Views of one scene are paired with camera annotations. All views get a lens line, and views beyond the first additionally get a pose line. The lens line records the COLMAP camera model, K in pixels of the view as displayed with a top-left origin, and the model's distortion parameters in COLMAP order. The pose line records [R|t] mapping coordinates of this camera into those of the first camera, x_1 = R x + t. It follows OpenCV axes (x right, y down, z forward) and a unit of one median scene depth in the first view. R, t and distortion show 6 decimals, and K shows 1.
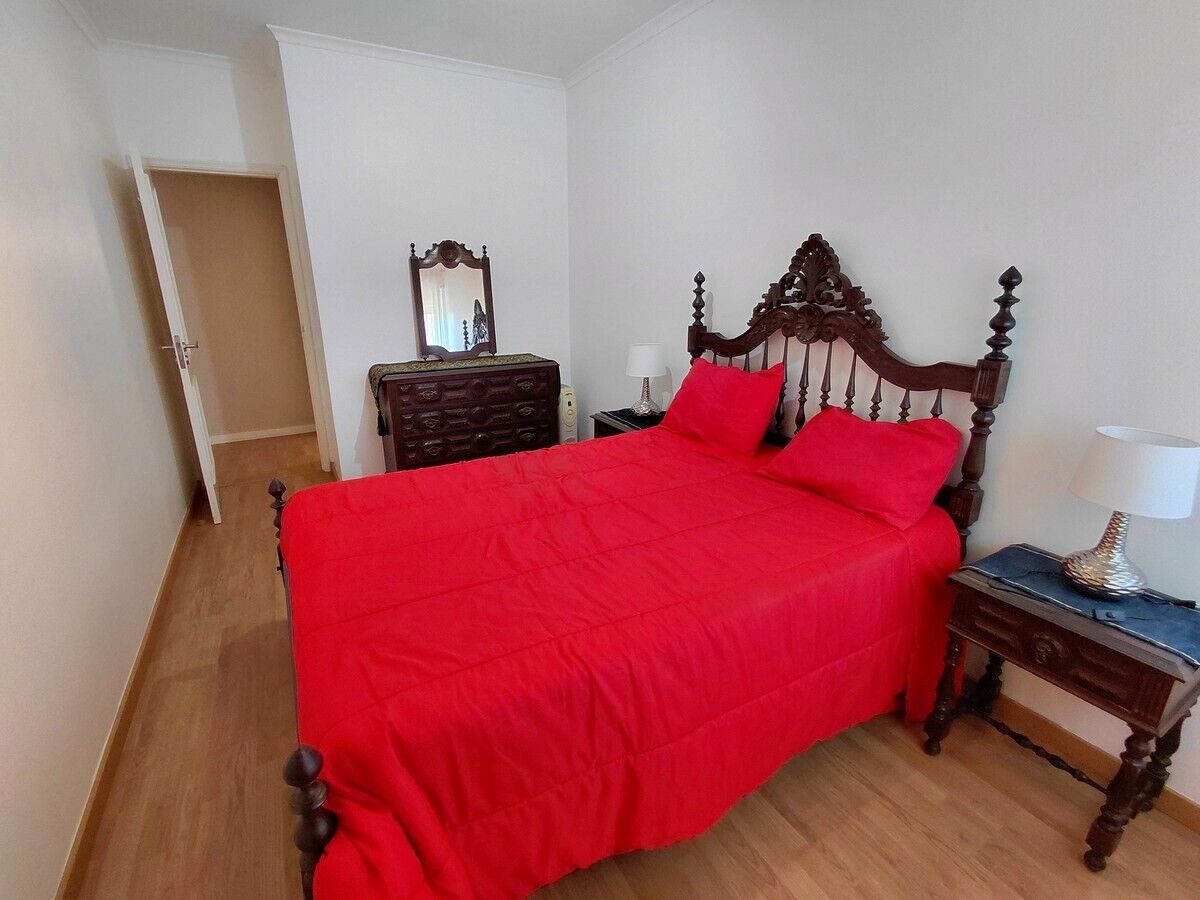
lens RADIAL K [[558.2, 0, 595.6], [0, 558.2, 459.2], [0, 0, 1]] dist [-0.008049, 0.002863]
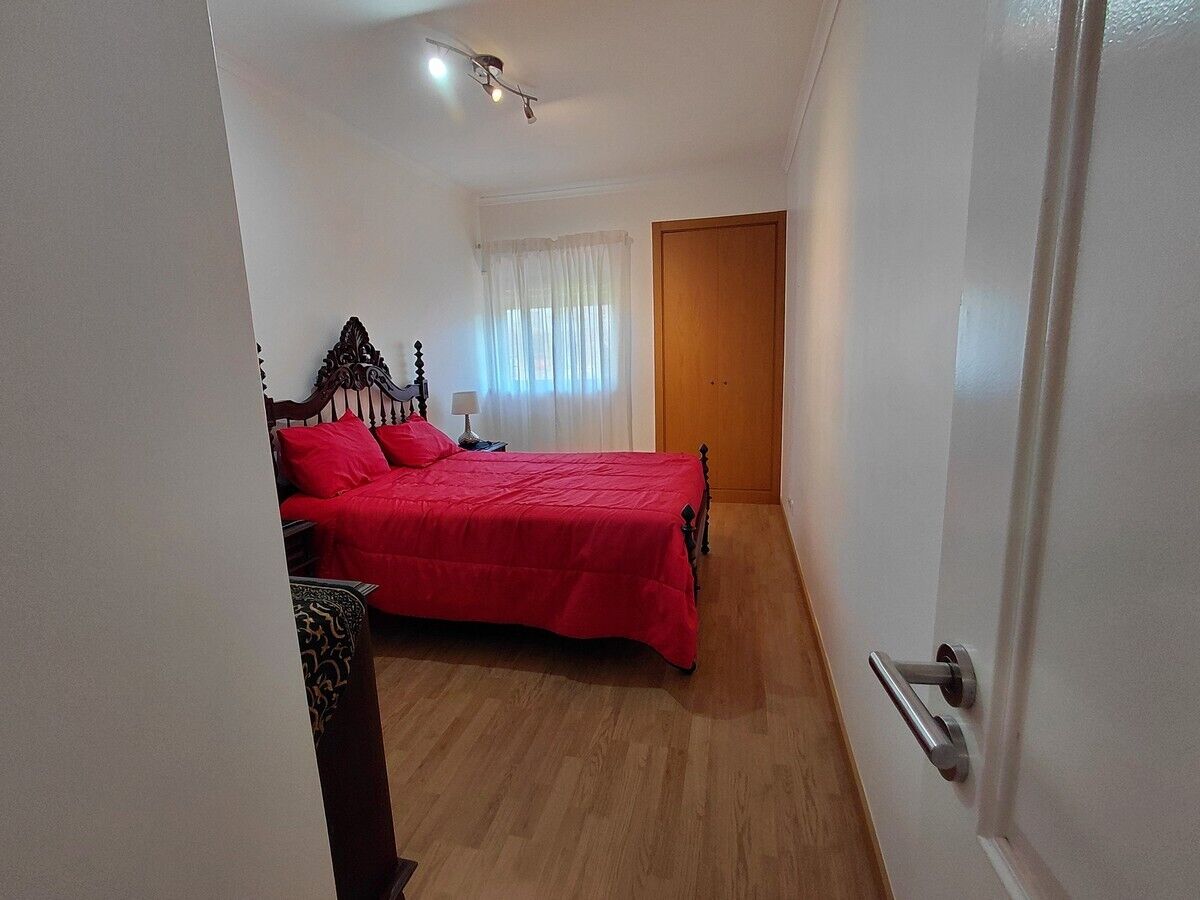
lens RADIAL K [[558.2, 0, 597.4], [0, 558.2, 444.1], [0, 0, 1]] dist [-0.008049, 0.002863]
pose [[-0.730789, -0.115206, 0.672811, -1.097775], [0.219045, 0.893948, 0.390993, -0.539520], [-0.646503, 0.433109, -0.628053, 1.656004]]
